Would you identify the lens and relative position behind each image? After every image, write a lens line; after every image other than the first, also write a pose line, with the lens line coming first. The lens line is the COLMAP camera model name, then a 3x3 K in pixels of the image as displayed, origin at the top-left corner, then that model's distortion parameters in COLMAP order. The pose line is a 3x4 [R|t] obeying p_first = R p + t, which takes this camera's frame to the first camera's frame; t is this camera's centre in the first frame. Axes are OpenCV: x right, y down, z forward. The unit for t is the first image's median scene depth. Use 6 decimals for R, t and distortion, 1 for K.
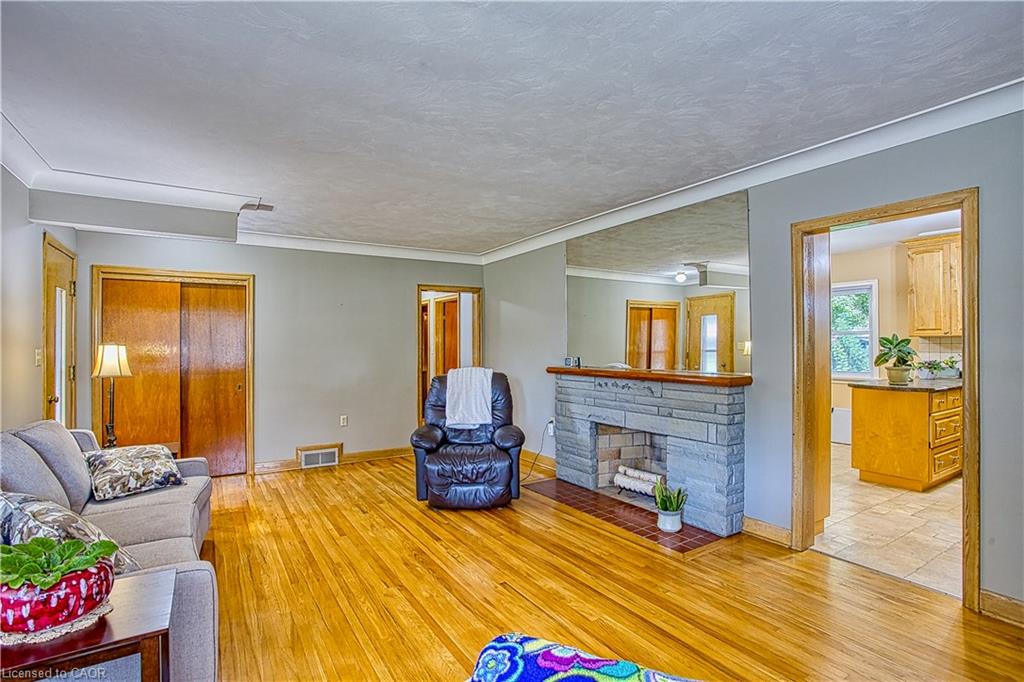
lens RADIAL K [[494.0, 0, 505.8], [0, 494.0, 339.2], [0, 0, 1]] dist [-0.063115, 0.025901]
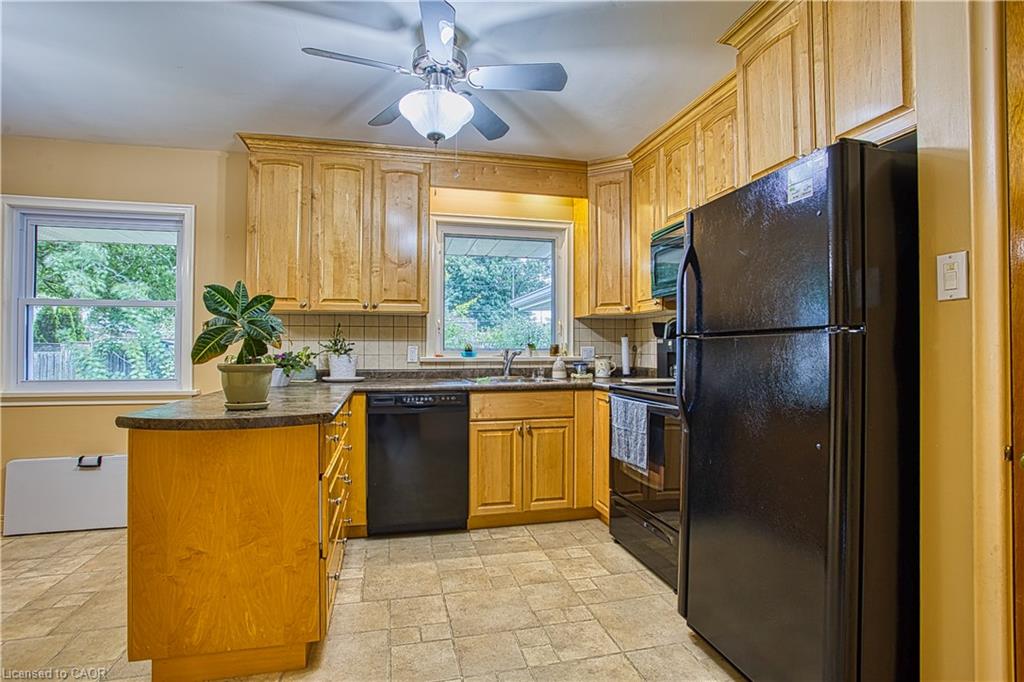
lens RADIAL K [[494.0, 0, 503.4], [0, 494.0, 342.7], [0, 0, 1]] dist [-0.063115, 0.025901]
pose [[0.316337, 0.015580, 0.948519, 0.494310], [-0.010309, 0.999863, -0.012985, 0.043159], [-0.948591, -0.005671, 0.316454, 0.659359]]
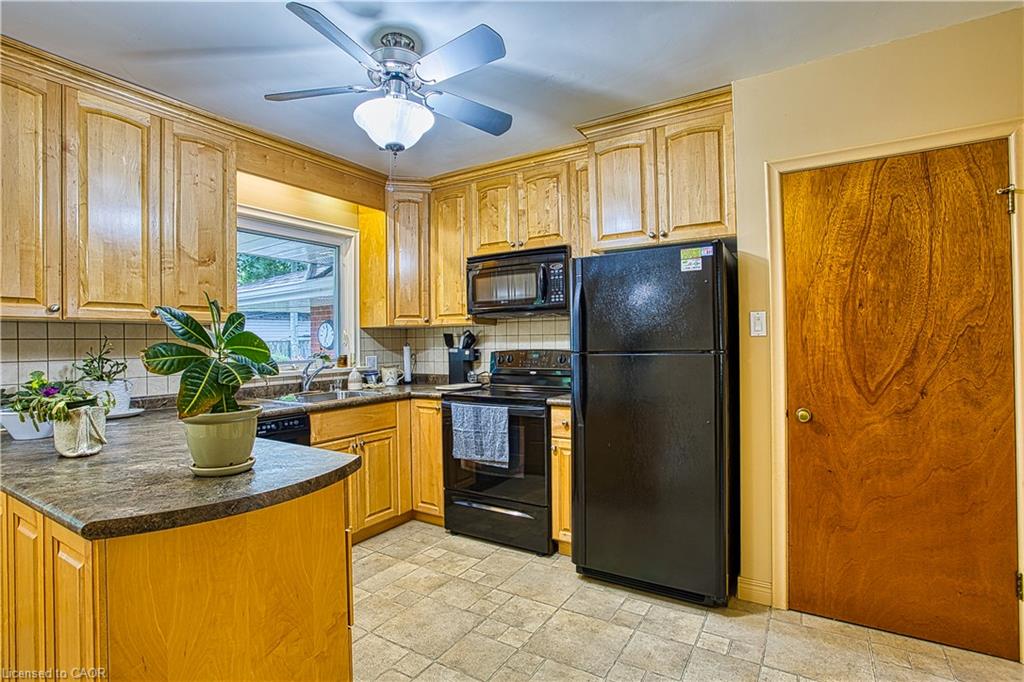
lens RADIAL K [[494.0, 0, 497.2], [0, 494.0, 343.5], [0, 0, 1]] dist [-0.063115, 0.025901]
pose [[-0.422700, 0.008550, 0.906229, 0.477982], [0.010167, 0.999937, -0.004691, 0.021557], [-0.906213, 0.007231, -0.422761, 0.959802]]
